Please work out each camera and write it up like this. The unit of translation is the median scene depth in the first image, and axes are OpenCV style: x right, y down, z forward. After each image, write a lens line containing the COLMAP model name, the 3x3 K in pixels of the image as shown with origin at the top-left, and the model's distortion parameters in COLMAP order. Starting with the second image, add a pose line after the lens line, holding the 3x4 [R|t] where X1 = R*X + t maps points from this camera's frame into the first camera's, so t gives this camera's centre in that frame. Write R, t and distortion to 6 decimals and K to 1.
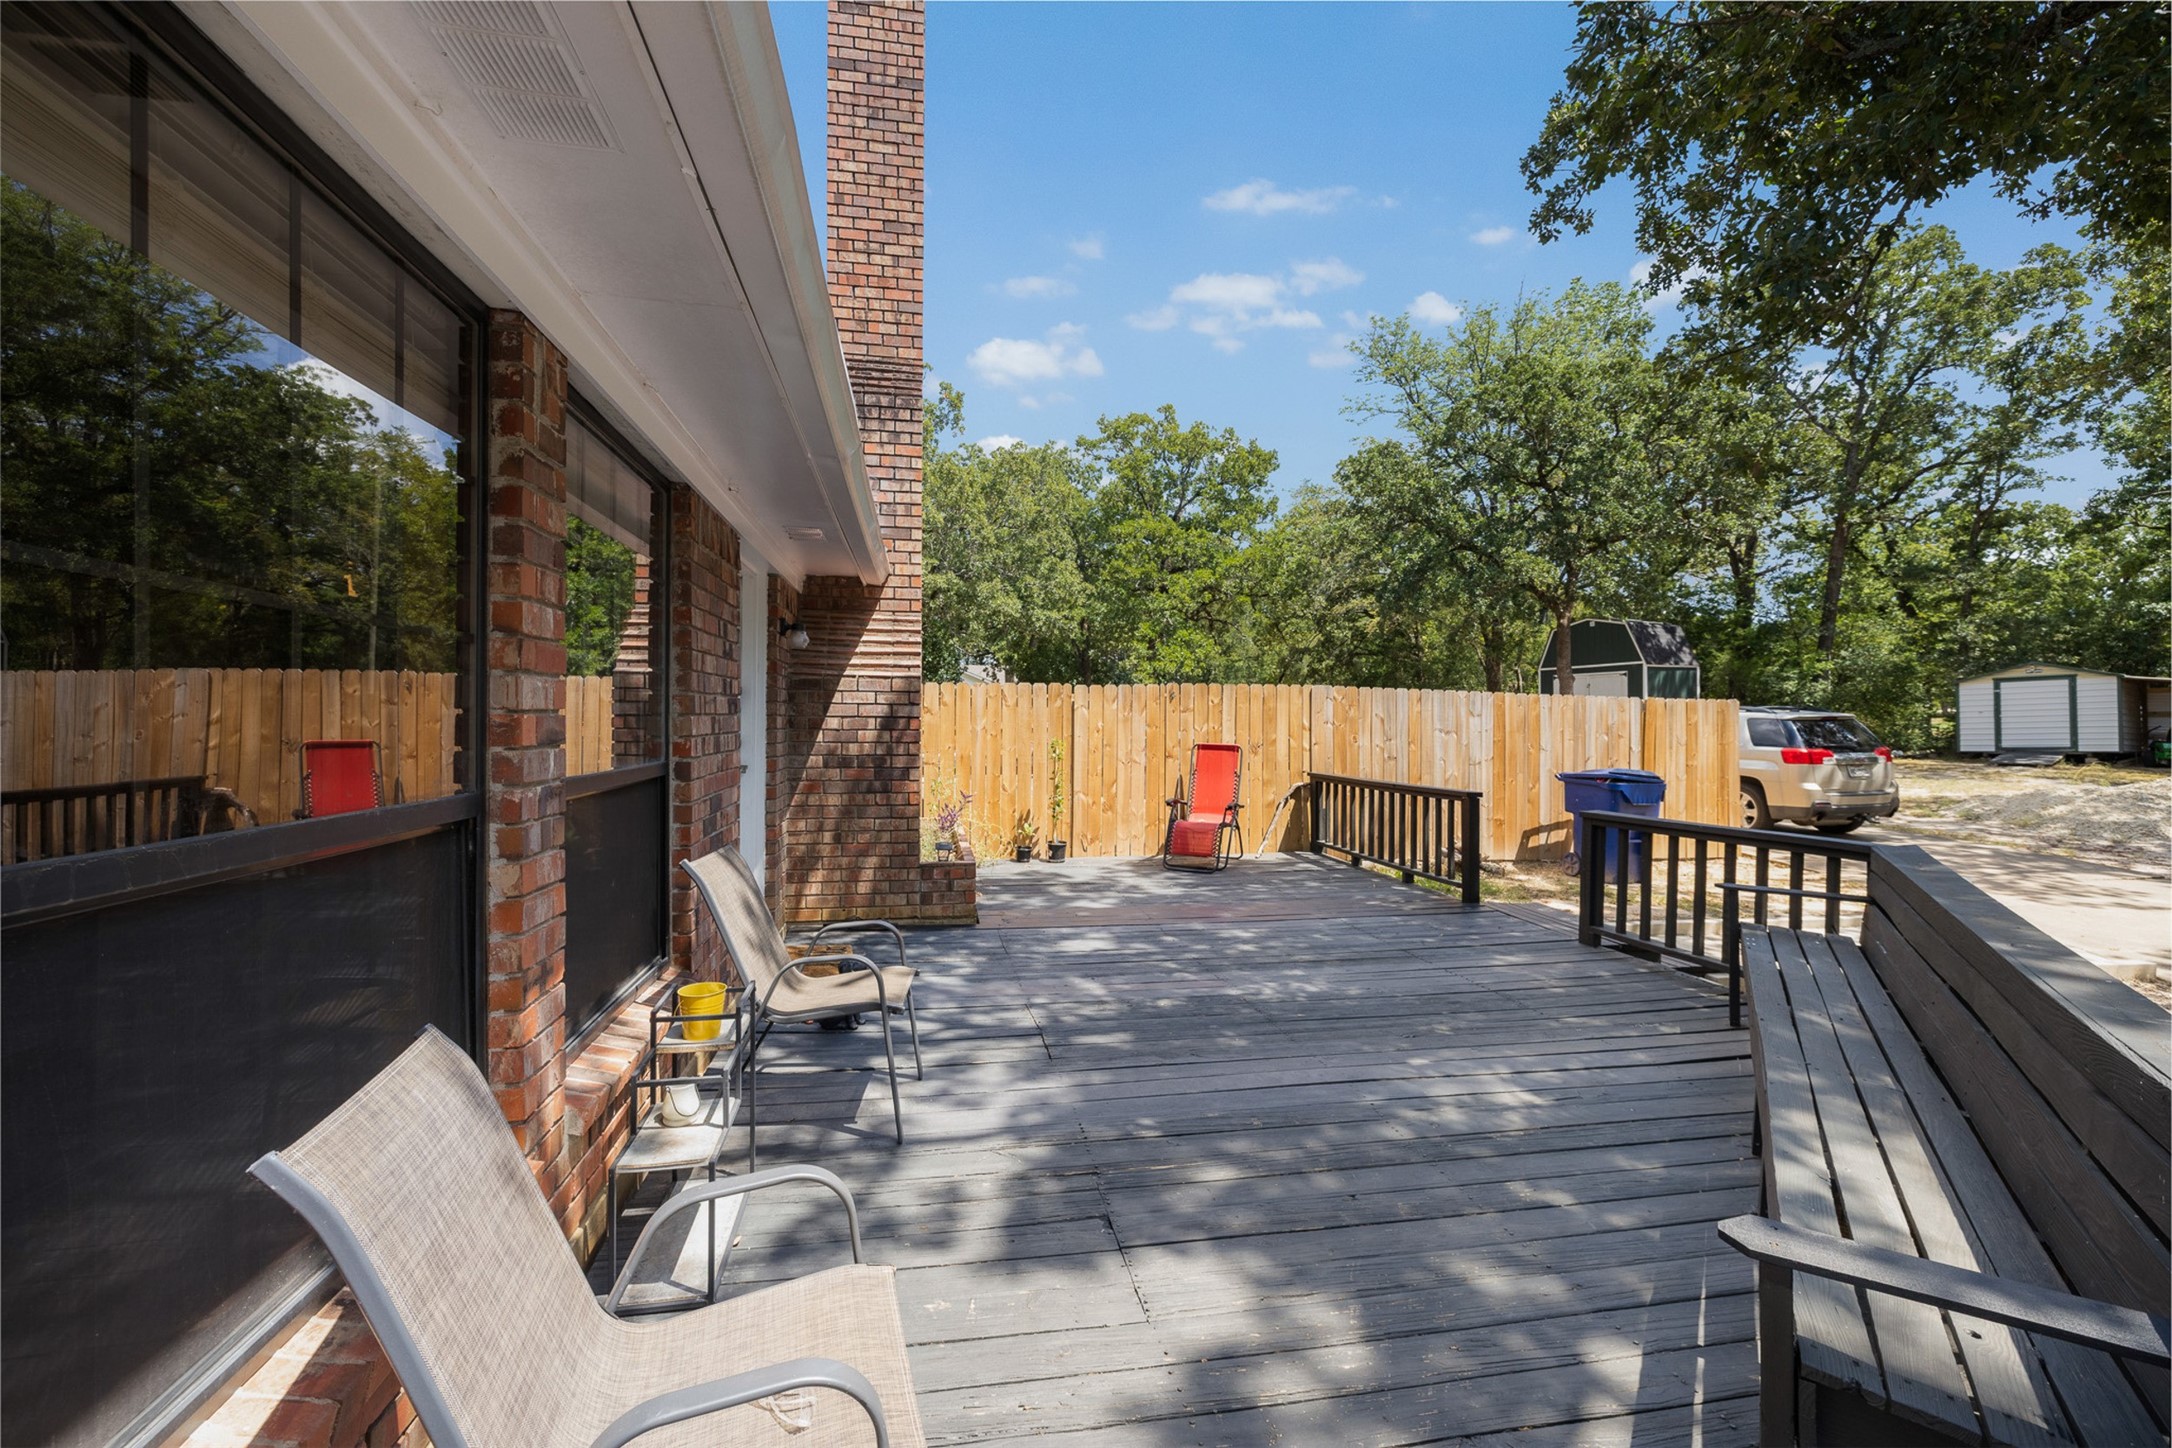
lens RADIAL K [[915.9, 0, 1081.3], [0, 915.9, 721.6], [0, 0, 1]] dist [0.003030, -0.000494]
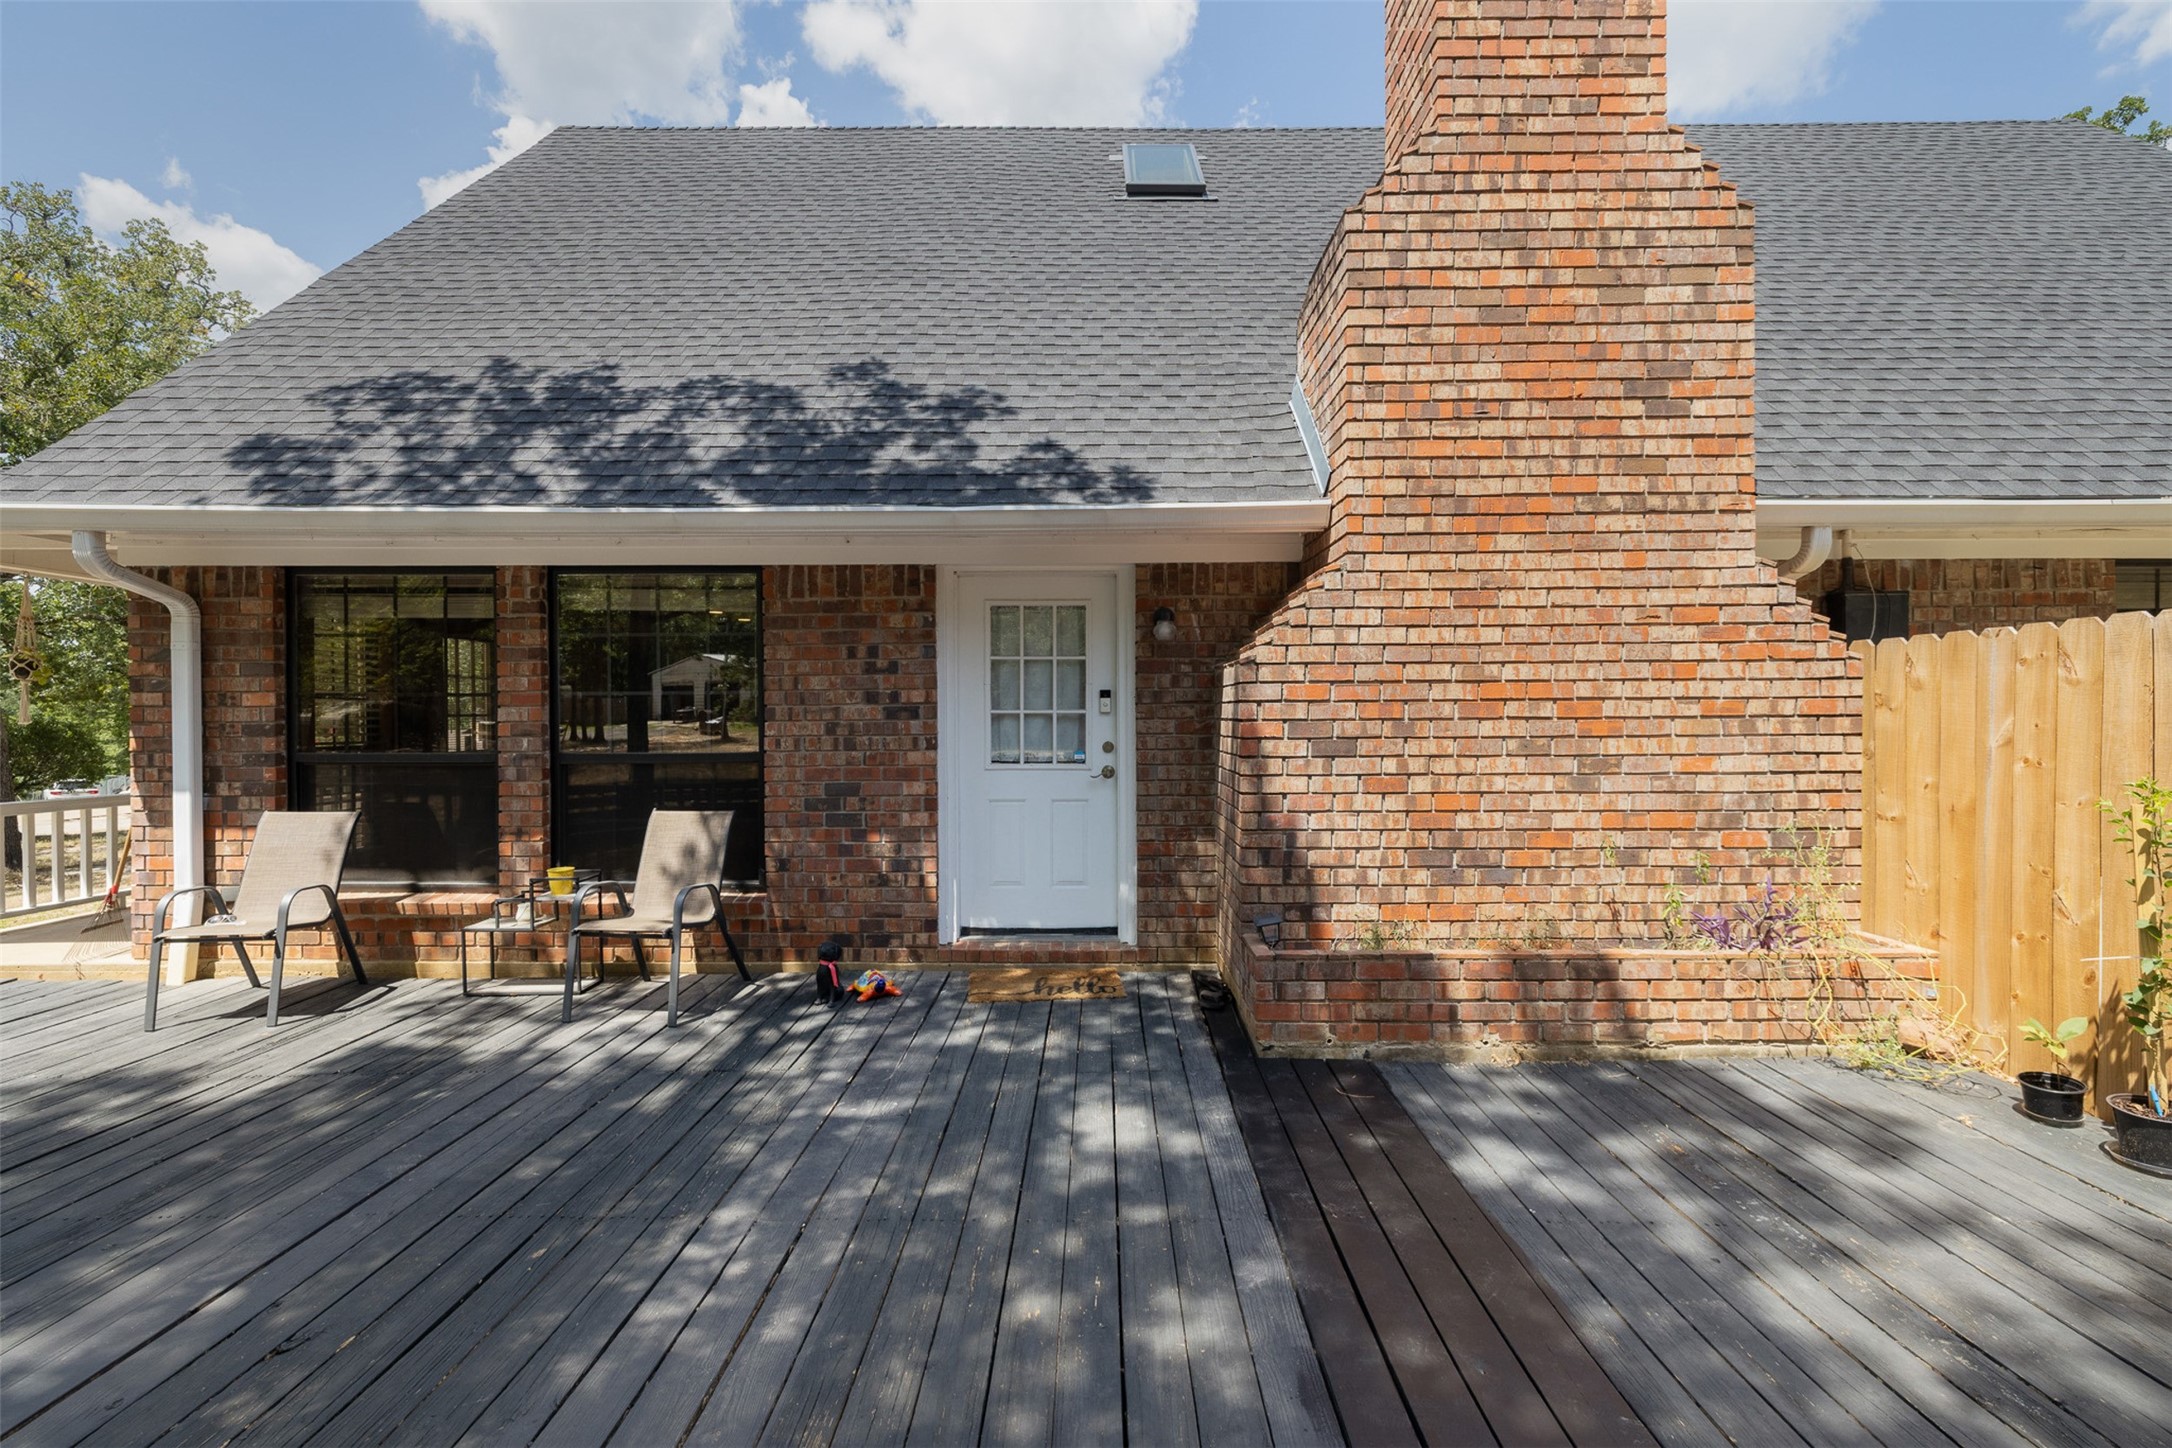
lens RADIAL K [[915.9, 0, 1086.5], [0, 915.9, 724.9], [0, 0, 1]] dist [0.003030, -0.000494]
pose [[-0.183302, 0.007951, -0.983025, 0.671166], [0.002153, 0.999968, 0.007687, -0.007219], [0.983054, -0.000707, -0.183313, 1.310714]]
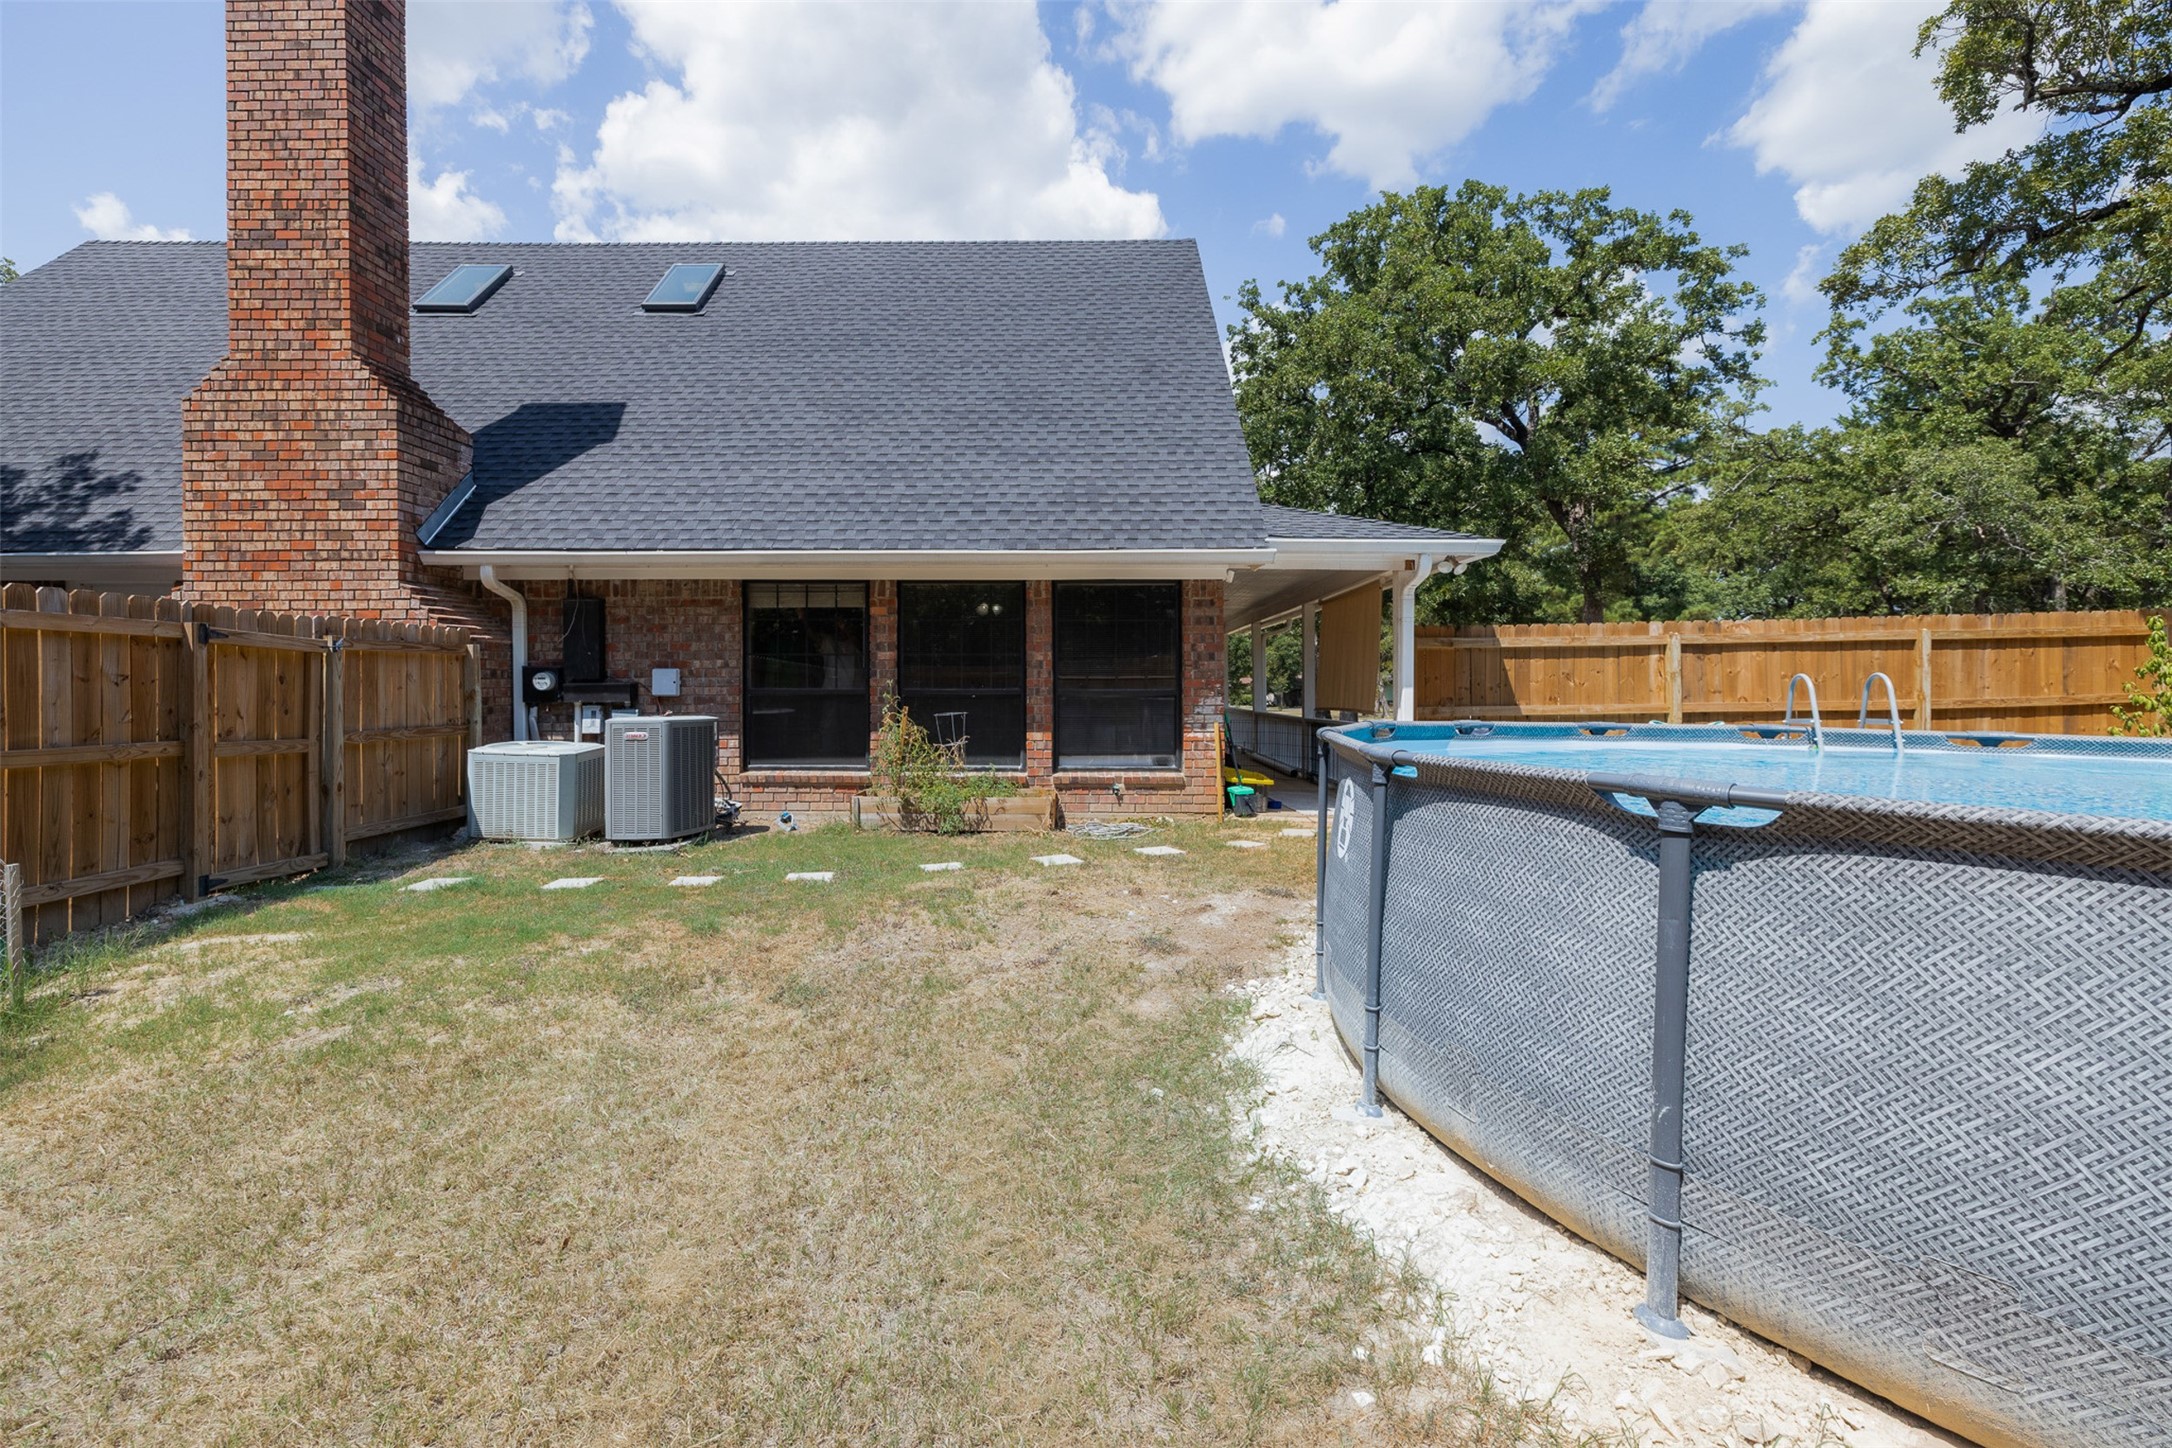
lens RADIAL K [[915.9, 0, 1103.0], [0, 915.9, 689.9], [0, 0, 1]] dist [0.003030, -0.000494]
pose [[-0.176209, 0.003085, -0.984348, 1.016001], [0.002657, 0.999993, 0.002658, 0.023773], [0.984349, -0.002147, -0.176216, 2.936271]]
